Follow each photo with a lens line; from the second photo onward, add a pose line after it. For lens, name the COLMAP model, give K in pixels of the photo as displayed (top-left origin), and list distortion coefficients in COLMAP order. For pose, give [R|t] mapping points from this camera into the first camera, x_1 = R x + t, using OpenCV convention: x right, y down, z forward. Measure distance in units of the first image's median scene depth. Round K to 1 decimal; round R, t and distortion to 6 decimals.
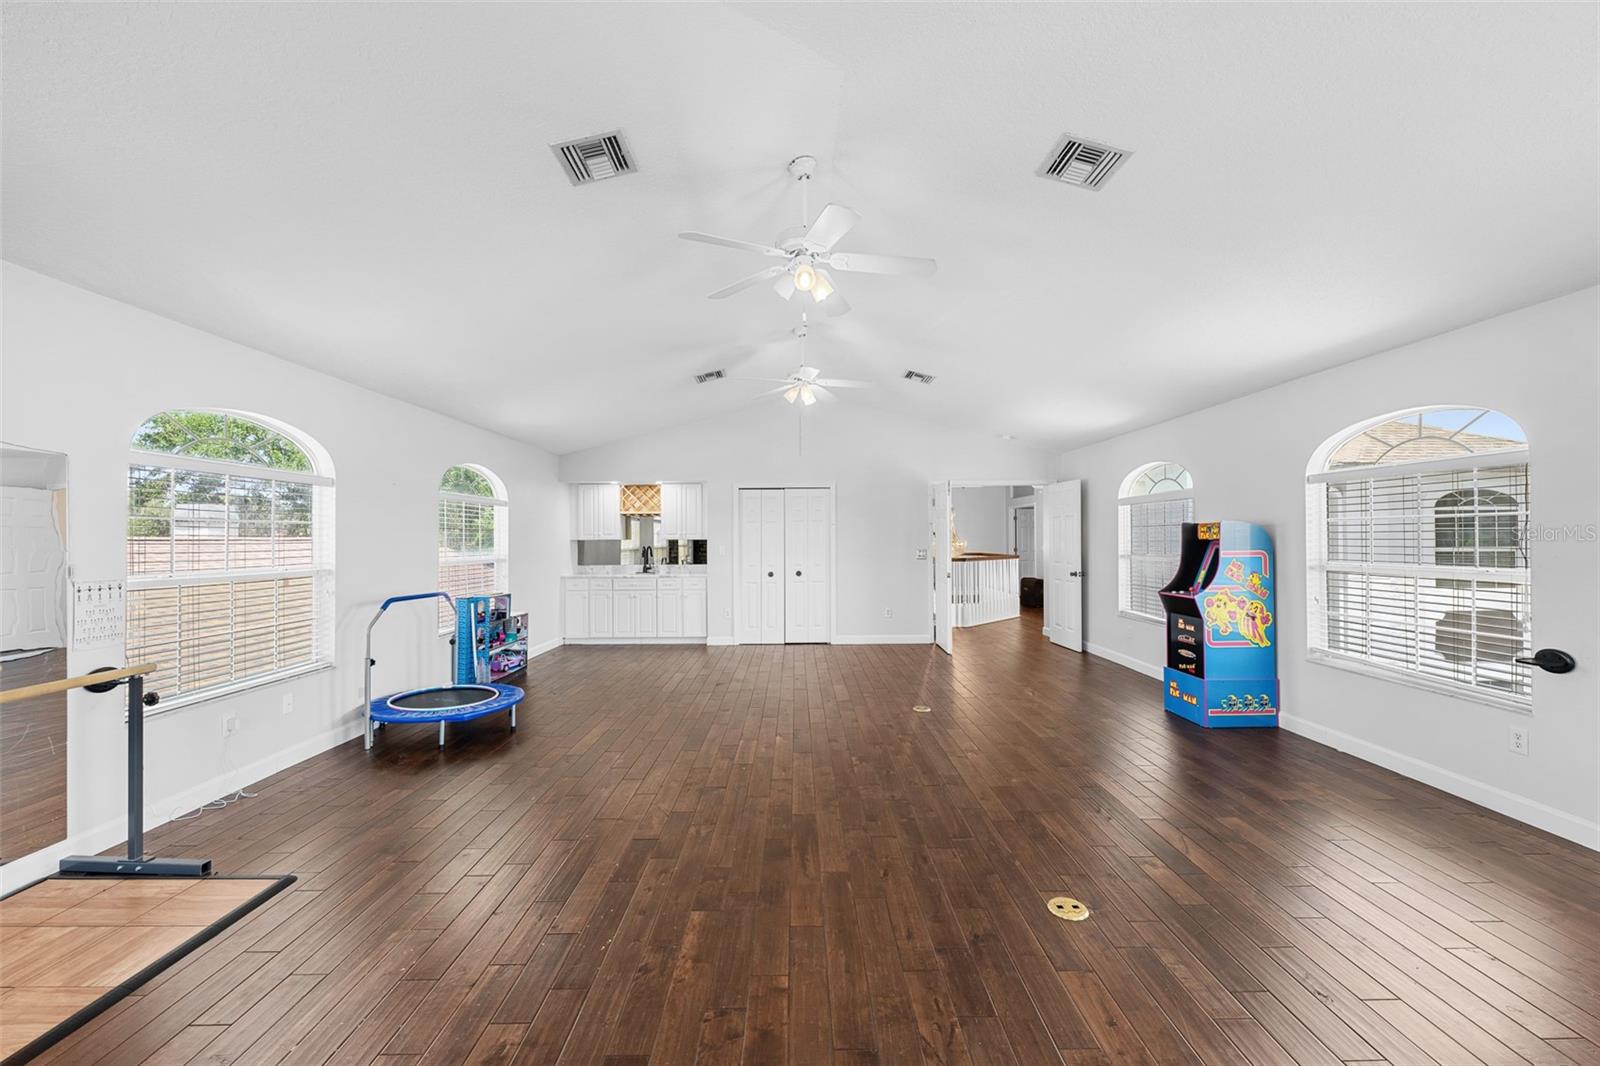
lens RADIAL K [[638.2, 0, 802.2], [0, 638.2, 538.1], [0, 0, 1]] dist [0.002159, -0.000214]
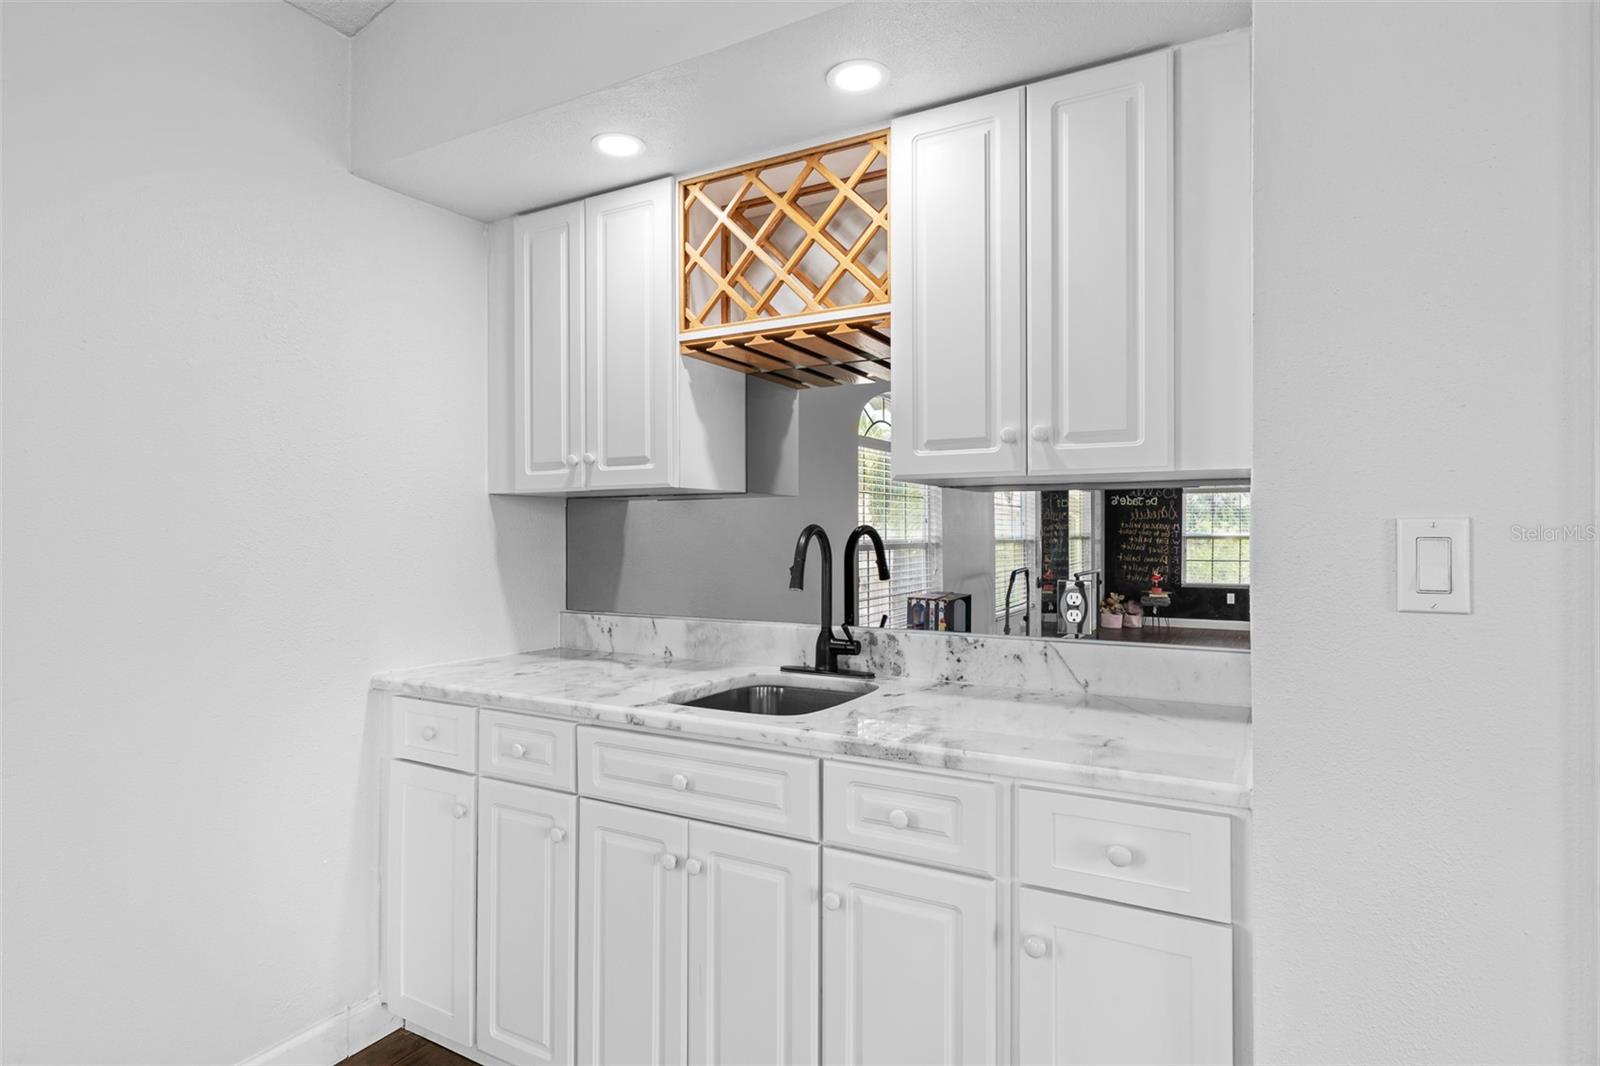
lens RADIAL K [[843.6, 0, 804.5], [0, 843.6, 535.4], [0, 0, 1]] dist [0.000573, 0.000013]
pose [[0.872610, 0.006439, -0.488376, -0.133183], [-0.004075, 0.999974, 0.005904, 0.014283], [0.488401, -0.003162, 0.872613, 0.785169]]
